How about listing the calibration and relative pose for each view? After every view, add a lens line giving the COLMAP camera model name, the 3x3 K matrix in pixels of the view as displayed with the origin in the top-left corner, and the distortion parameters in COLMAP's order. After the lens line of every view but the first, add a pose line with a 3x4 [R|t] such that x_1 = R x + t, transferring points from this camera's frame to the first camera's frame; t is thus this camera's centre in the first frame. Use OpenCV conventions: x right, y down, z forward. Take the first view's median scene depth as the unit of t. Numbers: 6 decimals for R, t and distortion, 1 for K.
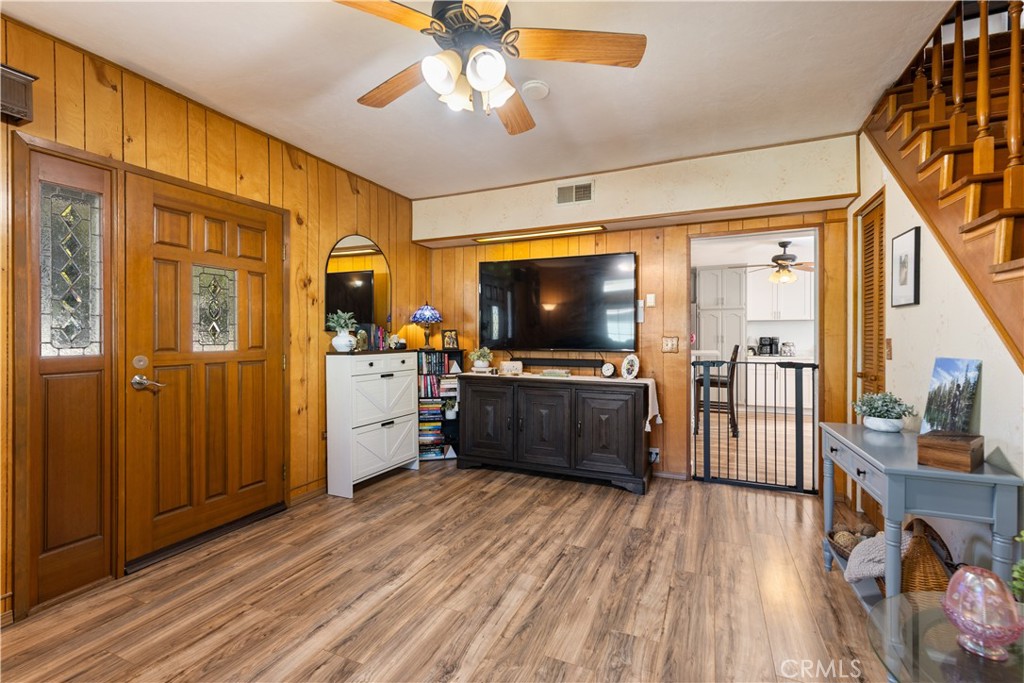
lens RADIAL K [[444.8, 0, 502.4], [0, 444.8, 334.4], [0, 0, 1]] dist [-0.001040, -0.000264]
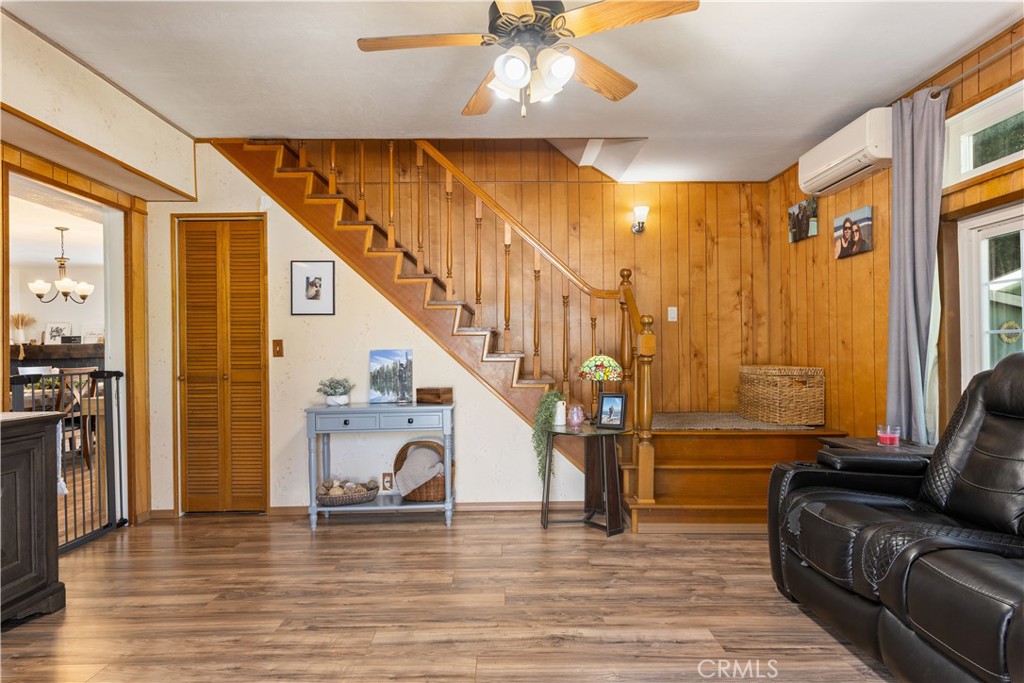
lens RADIAL K [[580.1, 0, 523.8], [0, 580.1, 350.8], [0, 0, 1]] dist [-0.001649, -0.004459]
pose [[-0.451494, 0.008936, 0.892229, -0.781484], [0.008855, 0.999945, -0.005534, 0.049291], [-0.892230, 0.005402, -0.451549, 1.009031]]
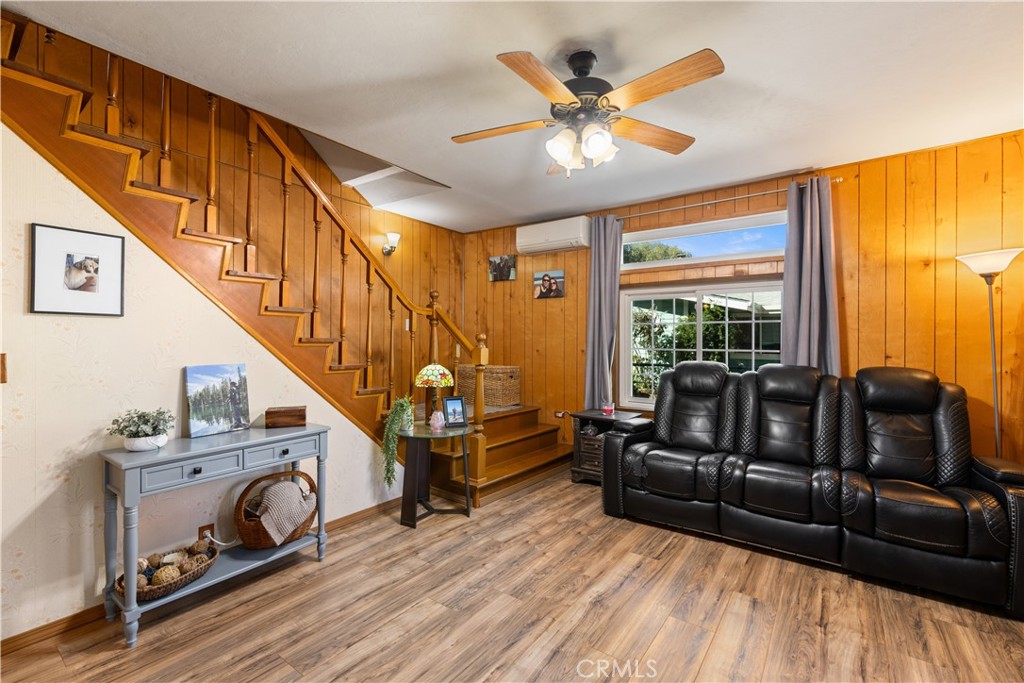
lens RADIAL K [[444.8, 0, 525.5], [0, 444.8, 335.1], [0, 0, 1]] dist [-0.001040, -0.000264]
pose [[-0.986345, -0.002464, 0.164674, -0.073924], [-0.004665, 0.999905, -0.012978, -0.014147], [-0.164627, -0.013569, -0.986263, 1.407171]]
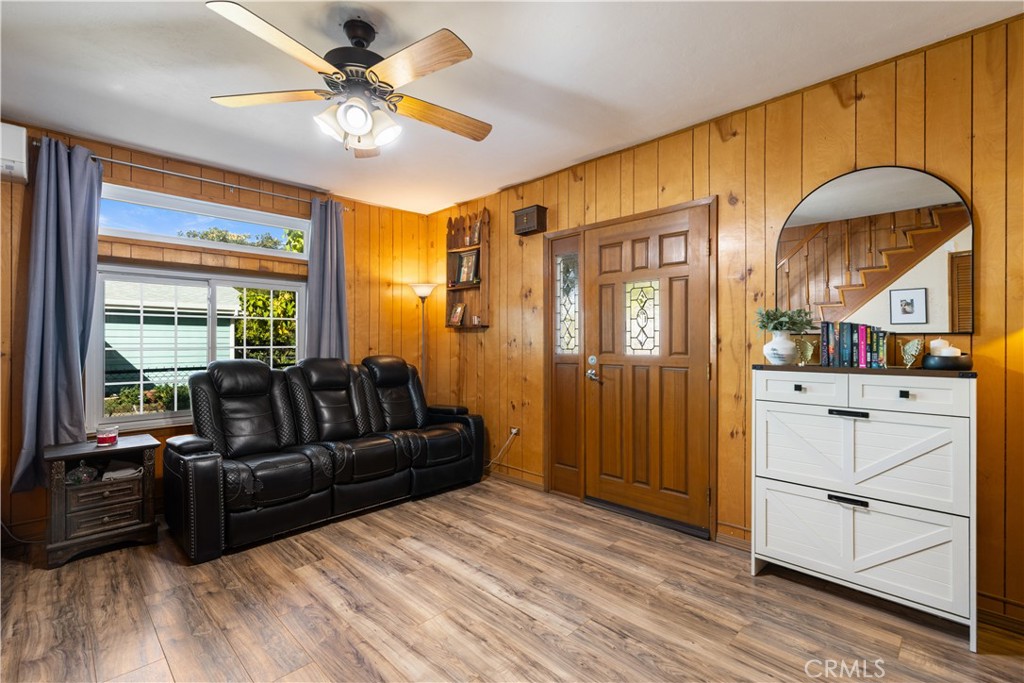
lens RADIAL K [[444.8, 0, 507.3], [0, 444.8, 340.4], [0, 0, 1]] dist [-0.001040, -0.000264]
pose [[-0.329861, -0.000464, -0.944029, 0.557486], [0.005497, 0.999982, -0.002413, 0.000461], [0.944013, -0.005985, -0.329853, 1.086940]]
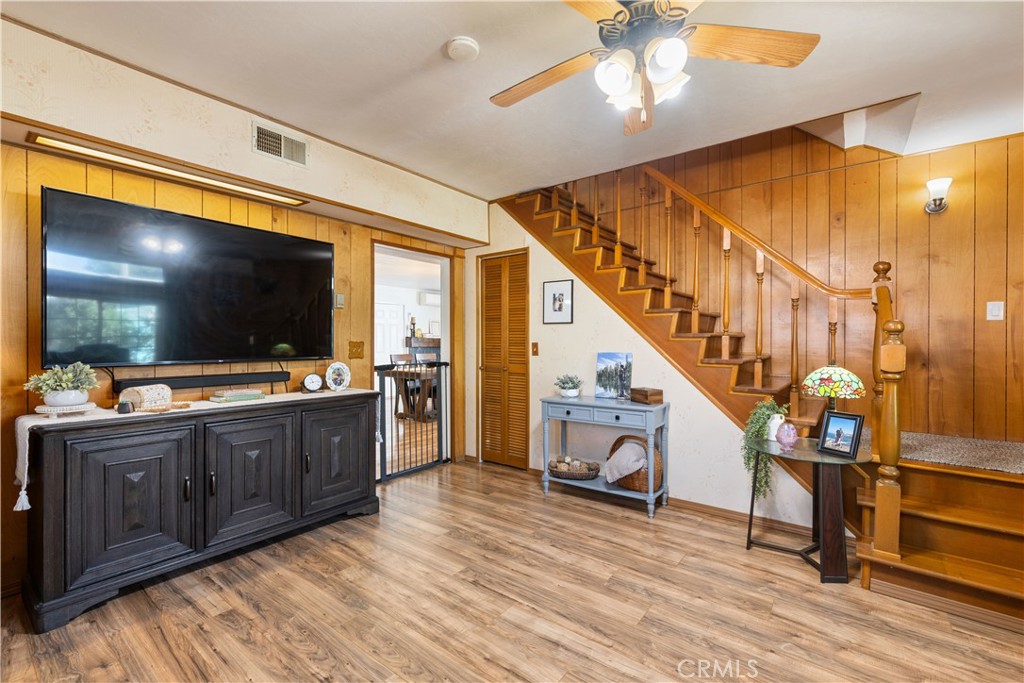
lens RADIAL K [[444.8, 0, 509.5], [0, 444.8, 342.7], [0, 0, 1]] dist [-0.001040, -0.000264]
pose [[0.217748, -0.002971, 0.976001, -0.663754], [-0.003880, 0.999985, 0.003909, 0.003214], [-0.975997, -0.004638, 0.217733, 0.666235]]
